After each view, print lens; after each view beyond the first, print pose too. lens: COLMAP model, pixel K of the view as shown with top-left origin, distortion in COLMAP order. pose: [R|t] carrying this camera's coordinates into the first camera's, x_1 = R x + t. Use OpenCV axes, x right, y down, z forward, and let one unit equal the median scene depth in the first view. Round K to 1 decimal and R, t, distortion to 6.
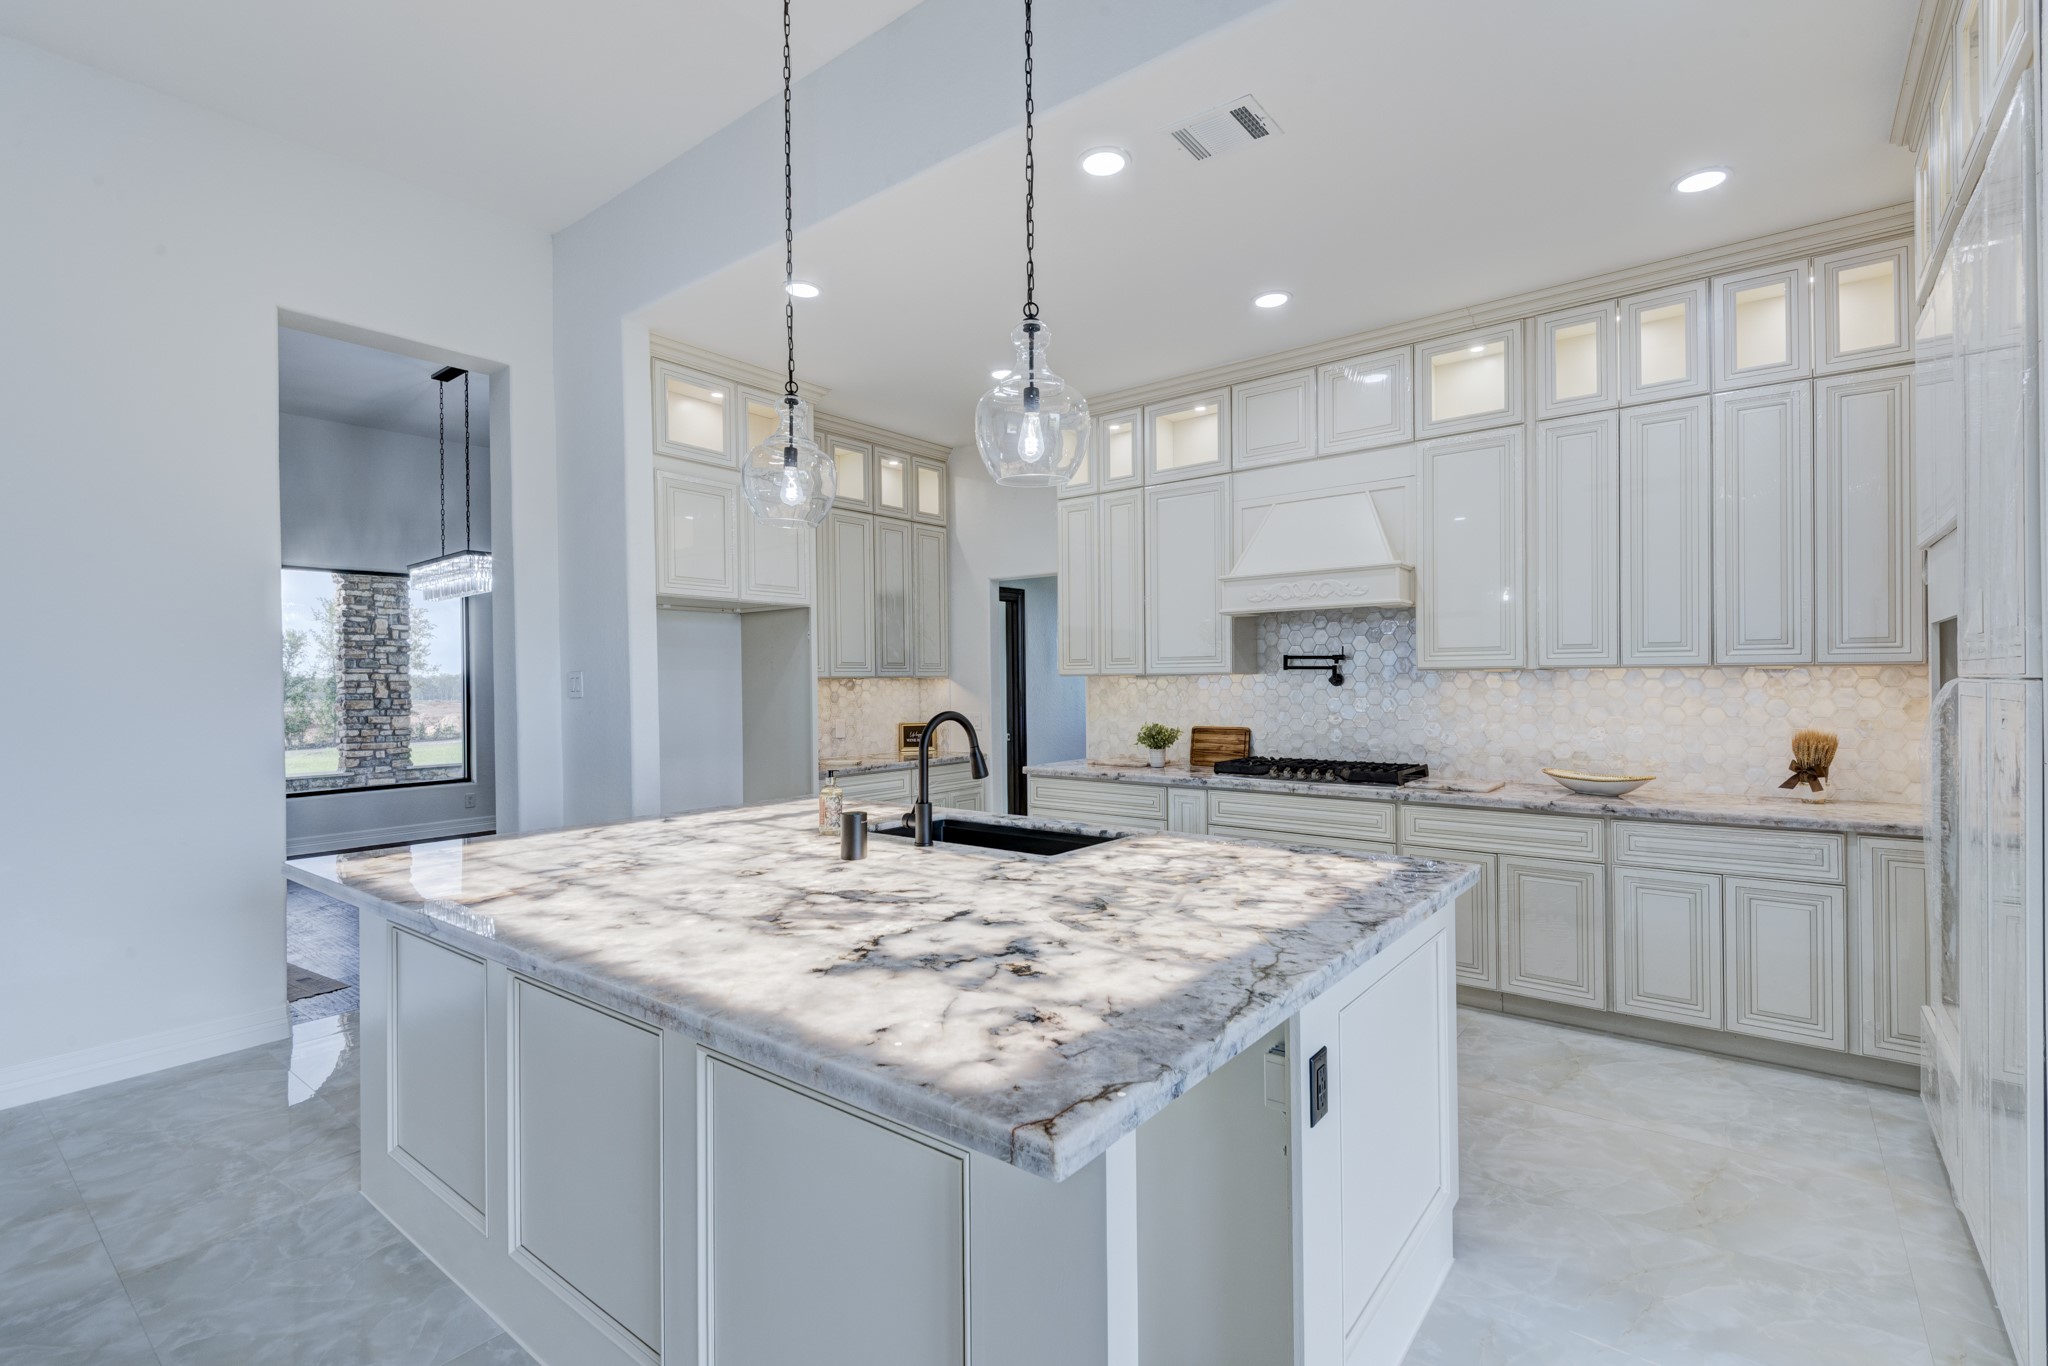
lens RADIAL K [[928.3, 0, 1024.9], [0, 928.3, 681.2], [0, 0, 1]] dist [0.016027, -0.003439]
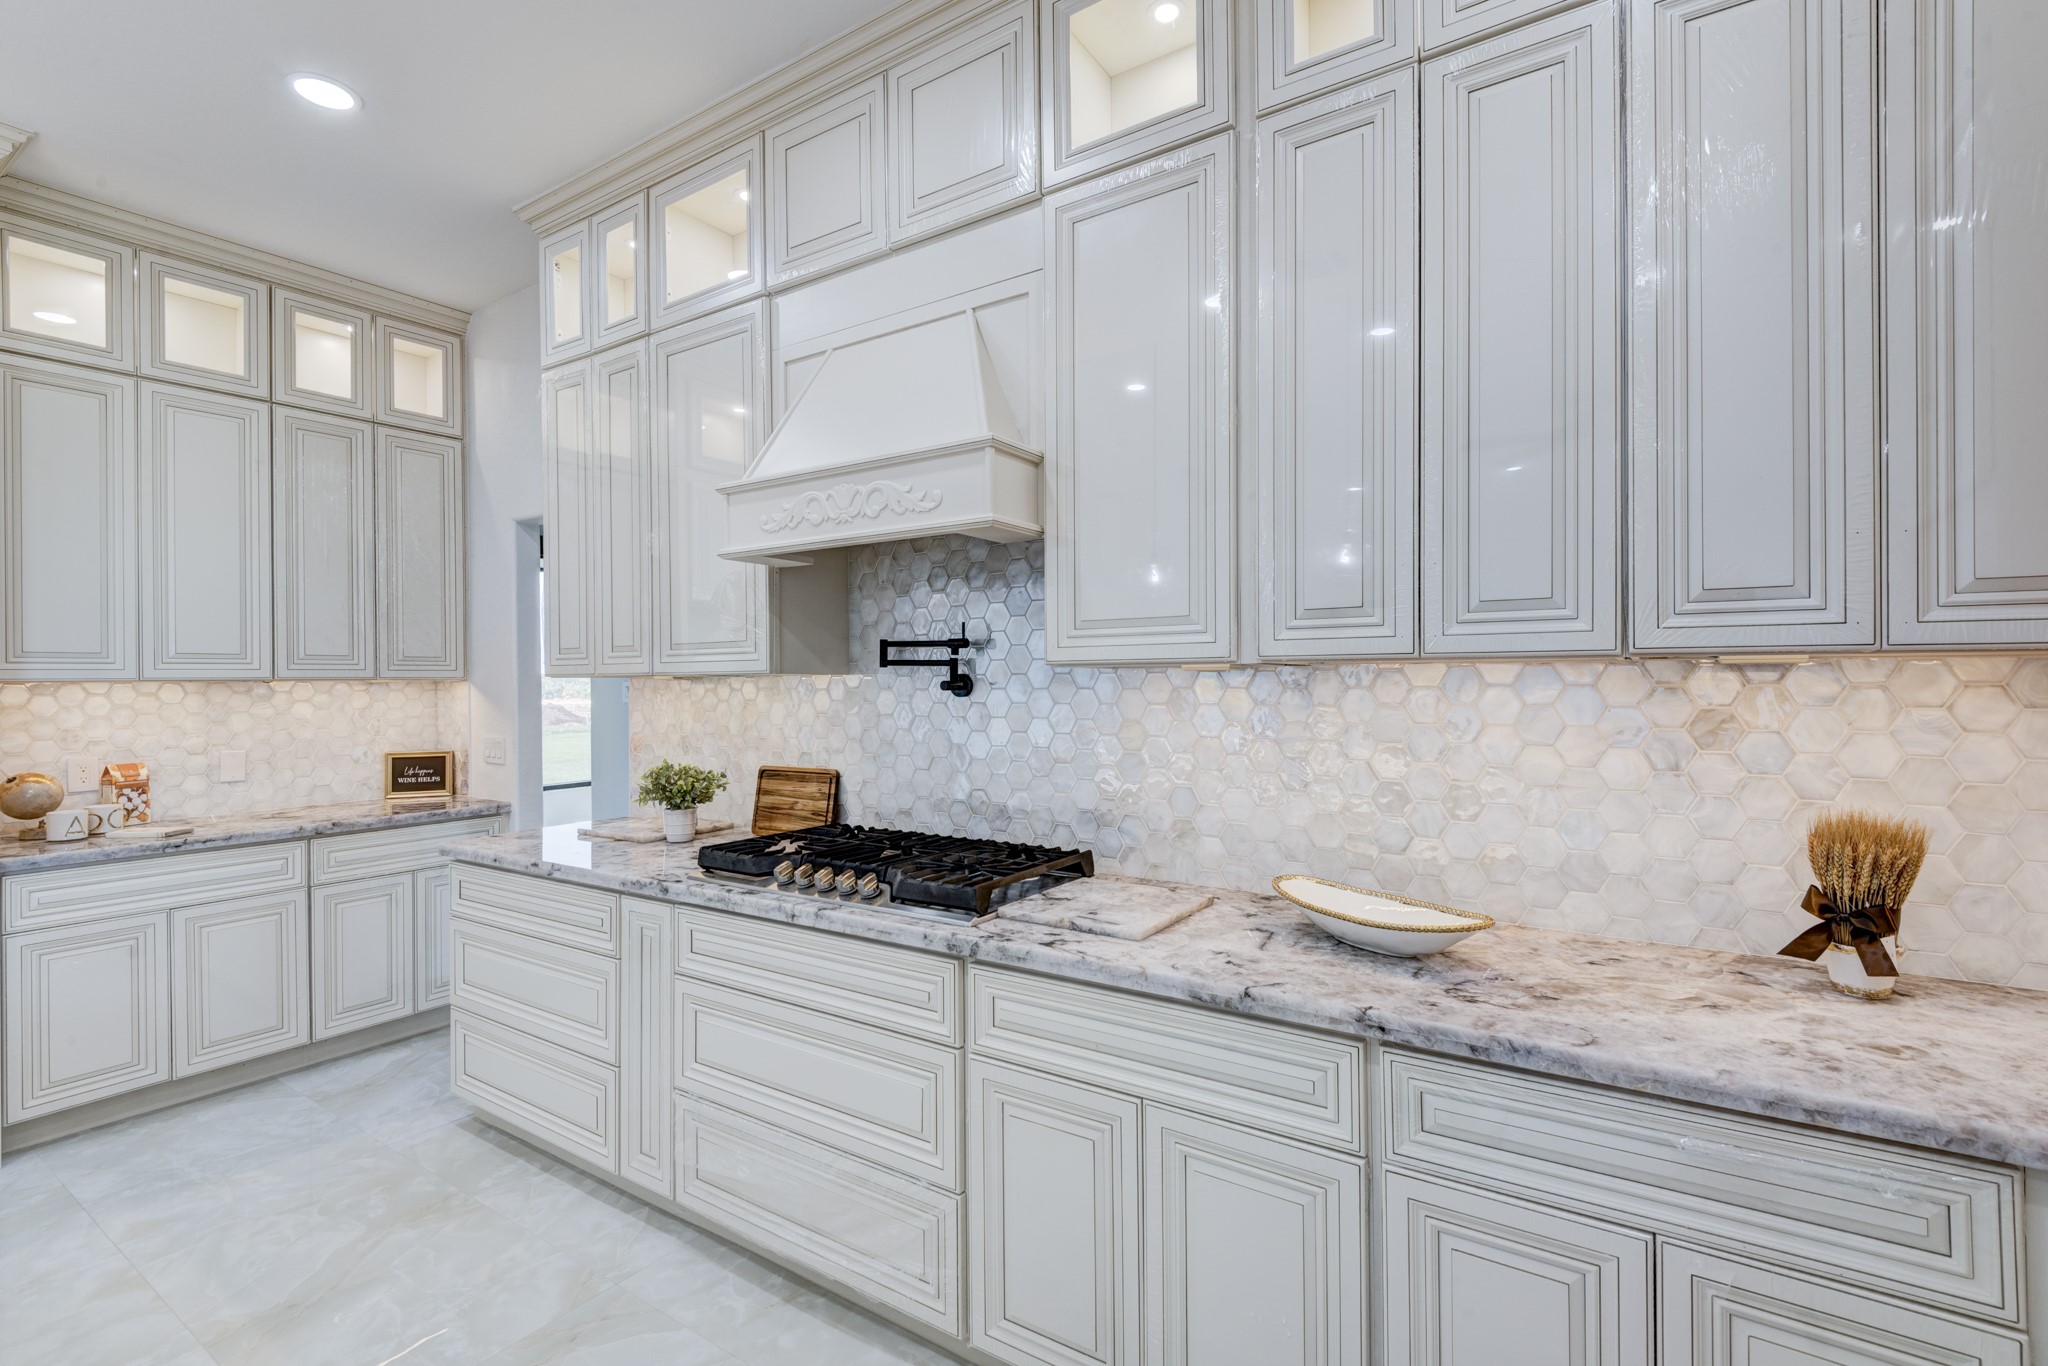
lens RADIAL K [[928.3, 0, 1025.9], [0, 928.3, 682.0], [0, 0, 1]] dist [0.016027, -0.003439]
pose [[0.997199, 0.001766, 0.074768, 0.372828], [-0.001526, 0.999994, -0.003262, -0.002014], [-0.074773, 0.003139, 0.997196, 0.514202]]
